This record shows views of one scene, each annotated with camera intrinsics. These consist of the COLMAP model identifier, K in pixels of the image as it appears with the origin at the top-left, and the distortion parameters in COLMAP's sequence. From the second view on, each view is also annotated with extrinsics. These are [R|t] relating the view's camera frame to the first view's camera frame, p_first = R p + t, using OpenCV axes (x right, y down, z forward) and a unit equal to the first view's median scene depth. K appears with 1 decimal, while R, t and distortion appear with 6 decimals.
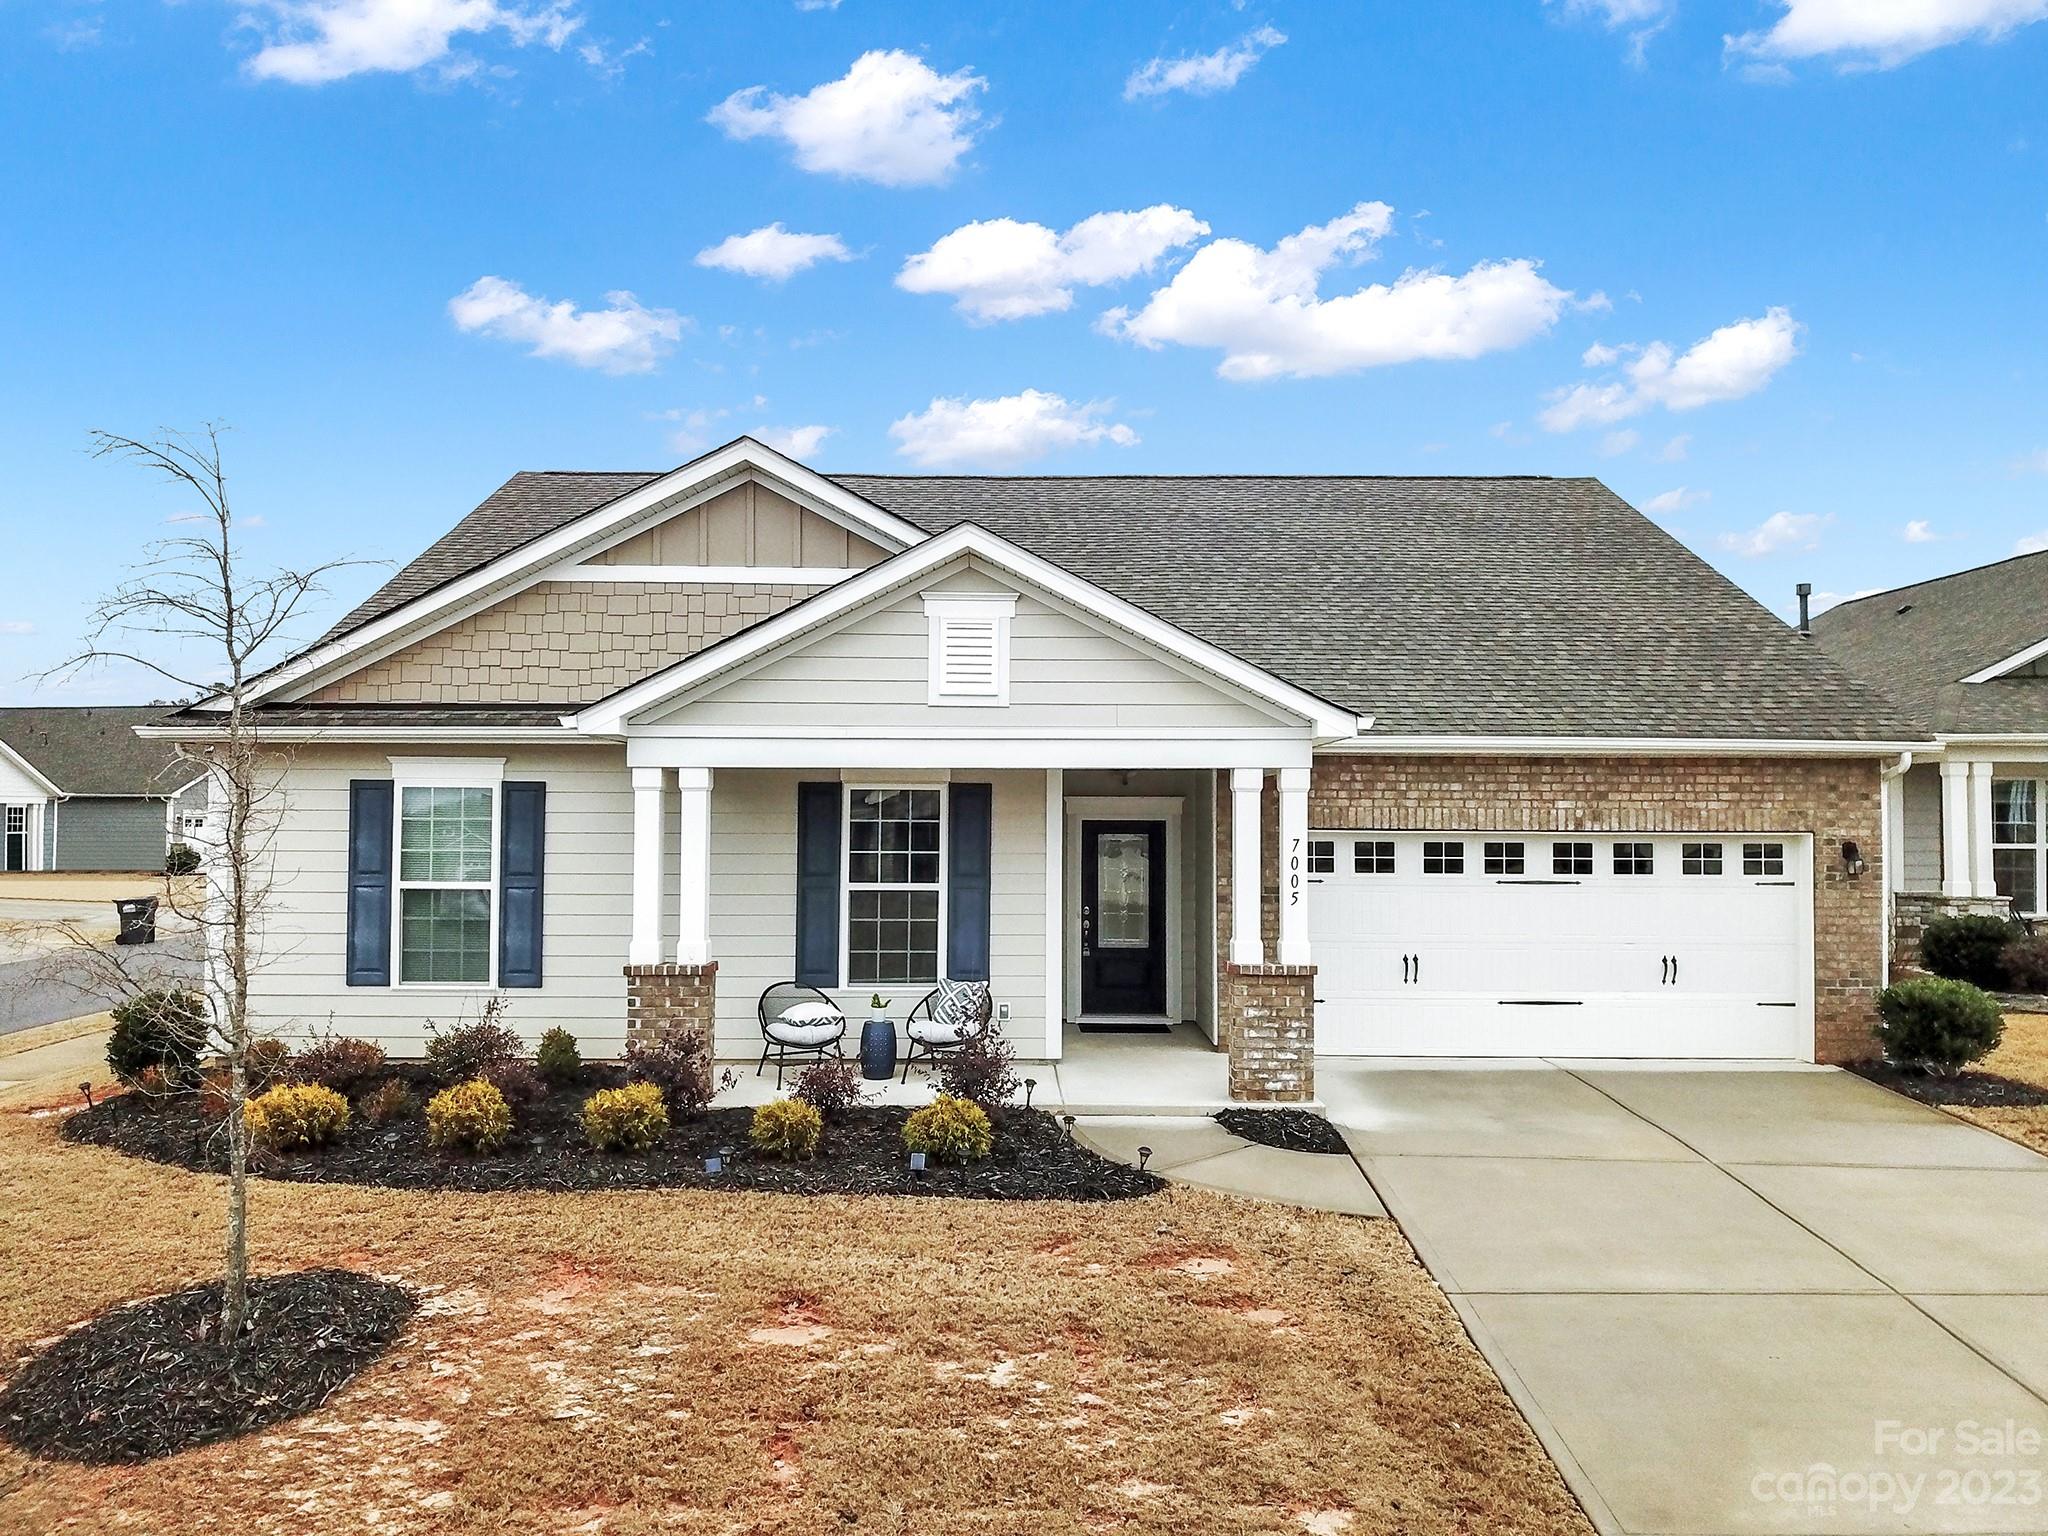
lens RADIAL K [[1506.4, 0, 971.3], [0, 1506.4, 797.5], [0, 0, 1]] dist [-0.054217, 0.100530]
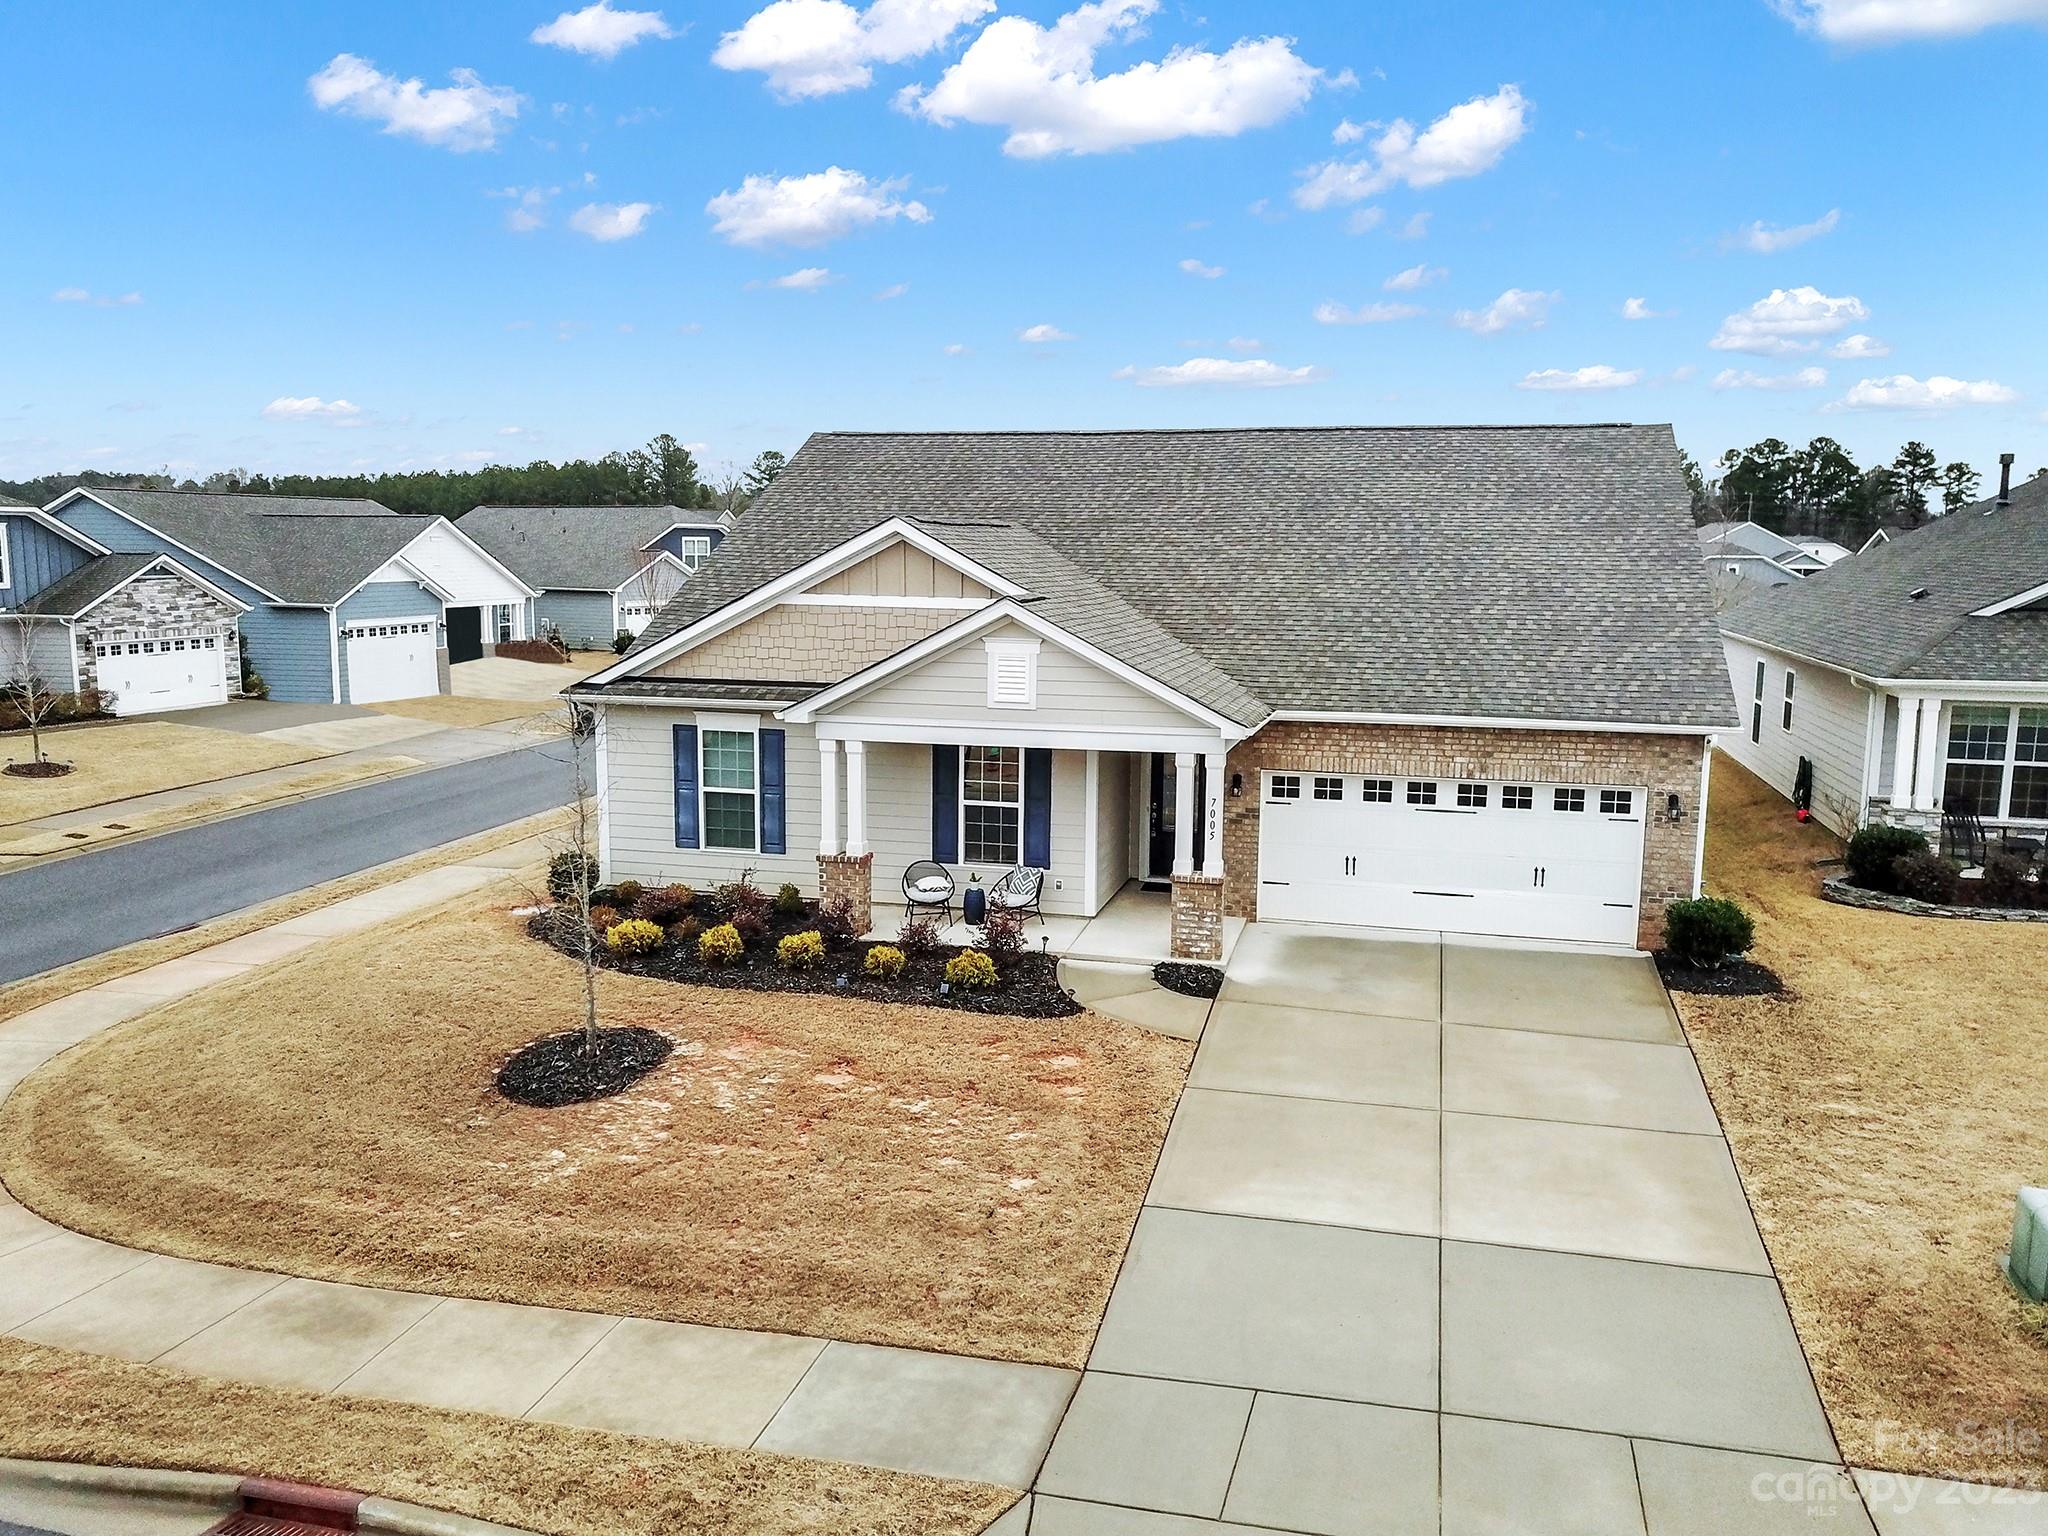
lens RADIAL K [[1560.9, 0, 1024.0], [0, 1560.9, 768.0], [0, 0, 1]] dist [0.003272, -0.002718]
pose [[0.967795, 0.038933, -0.248710, 0.423216], [0.003548, 0.985760, 0.168120, -0.275993], [0.251714, -0.163588, 0.953876, -0.596684]]
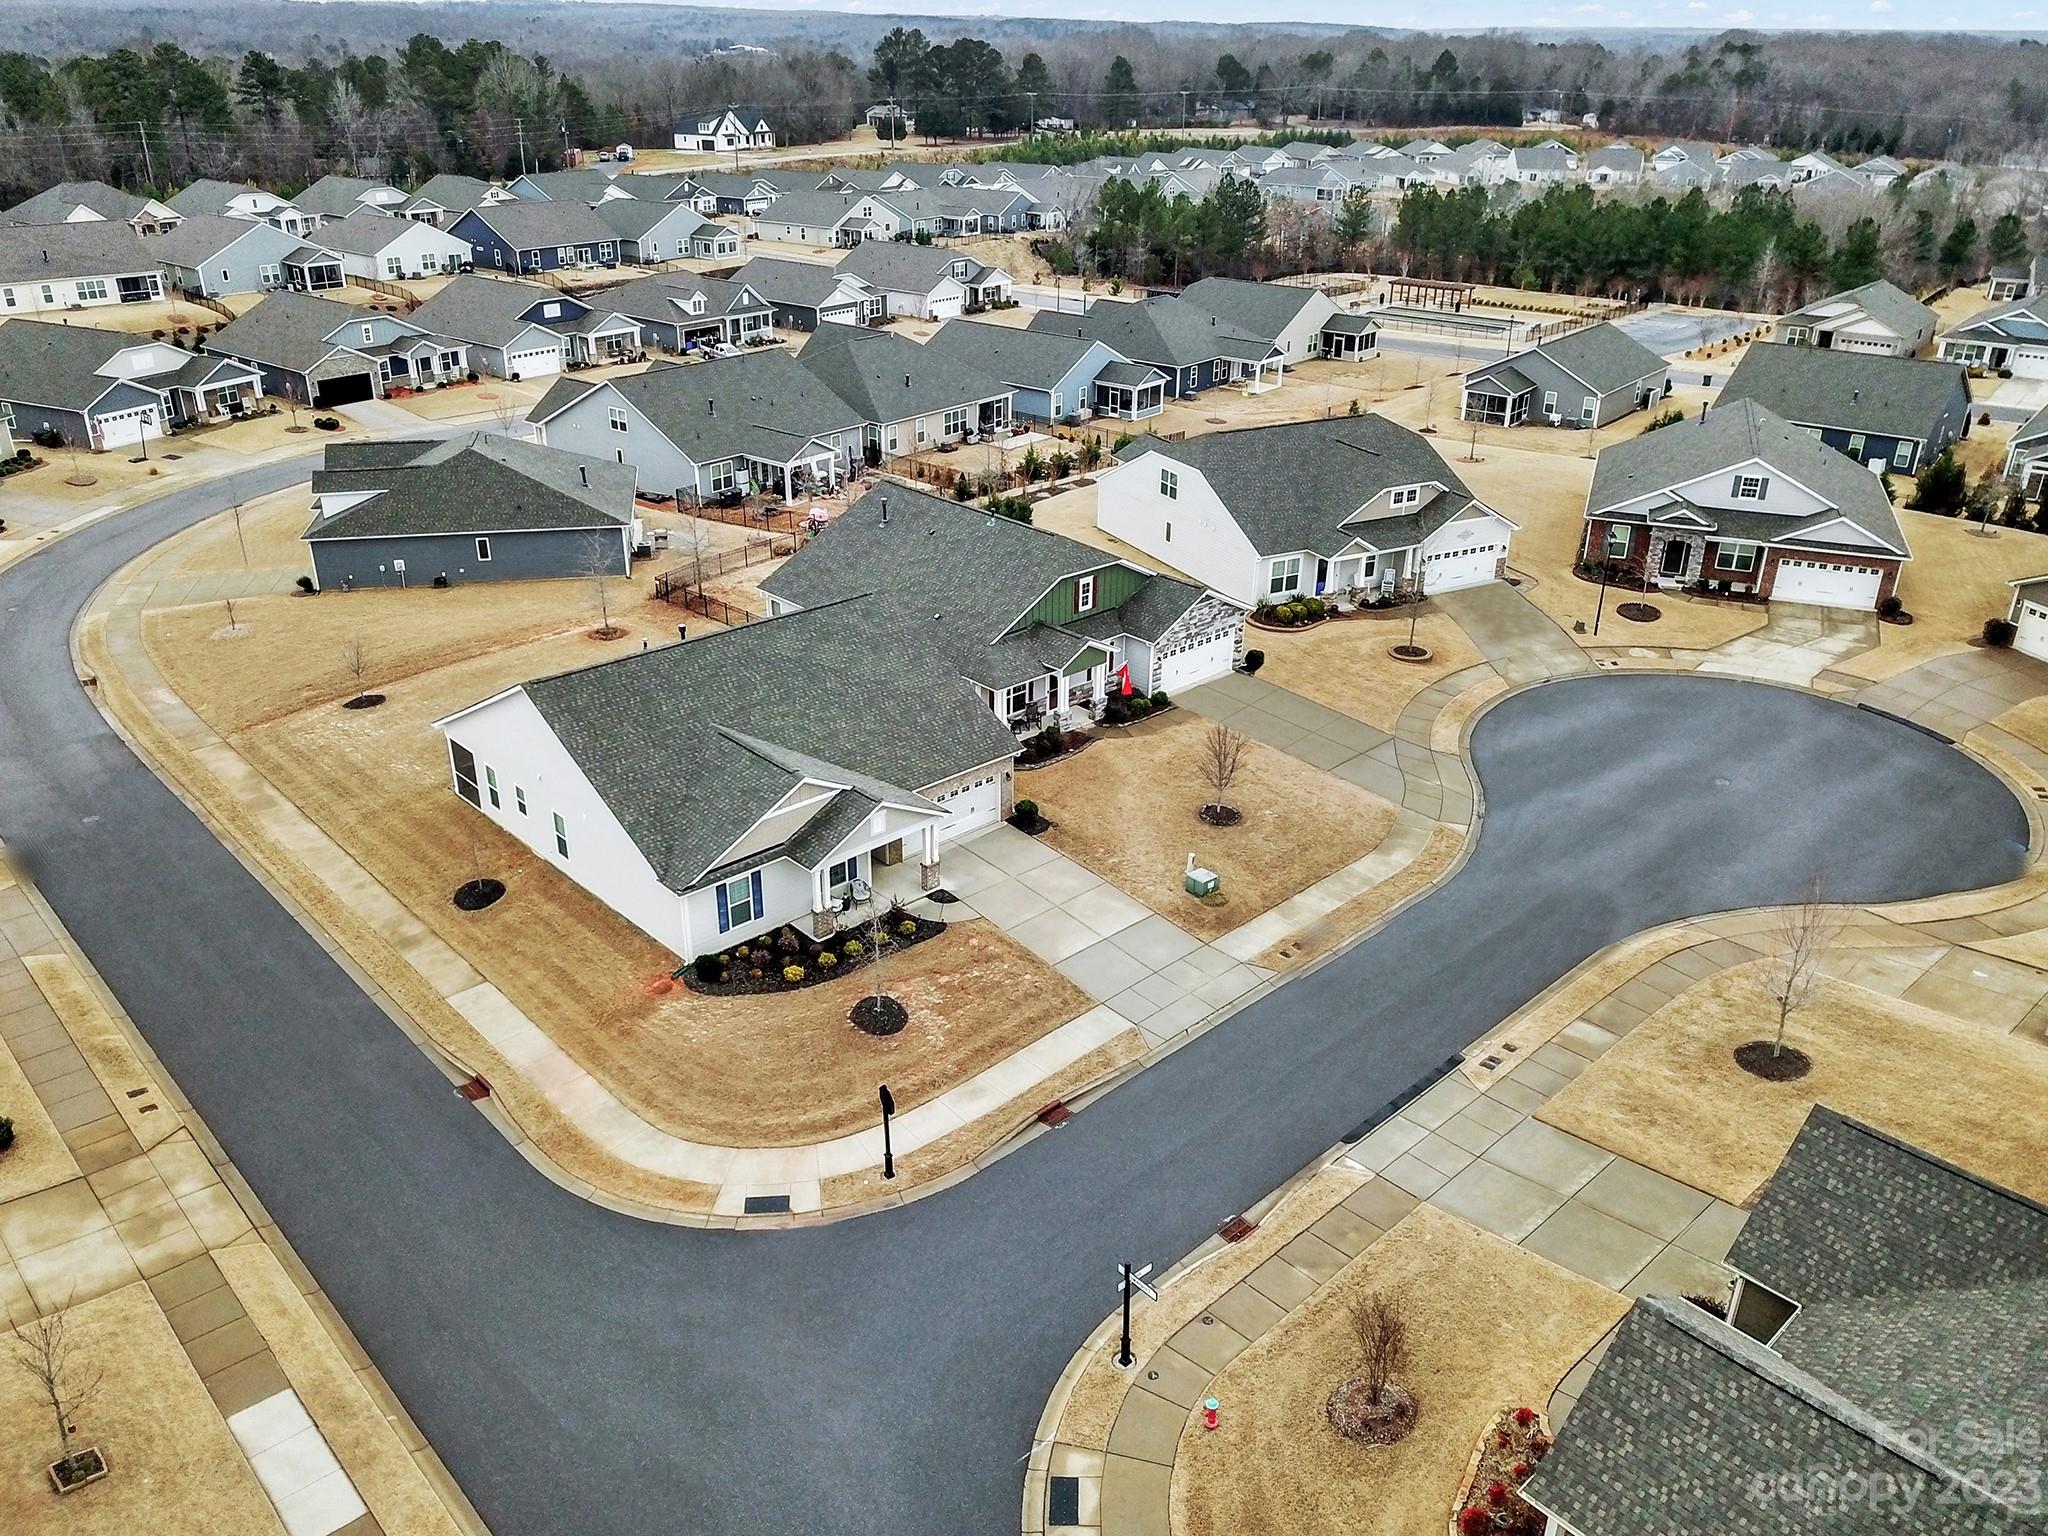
lens RADIAL K [[1560.9, 0, 1024.0], [0, 1560.9, 768.0], [0, 0, 1]] dist [0.003272, -0.002718]
pose [[0.730382, -0.292116, 0.617423, -2.382184], [-0.021292, 0.893758, 0.448044, -2.231884], [-0.682707, -0.340390, 0.646565, -2.120609]]
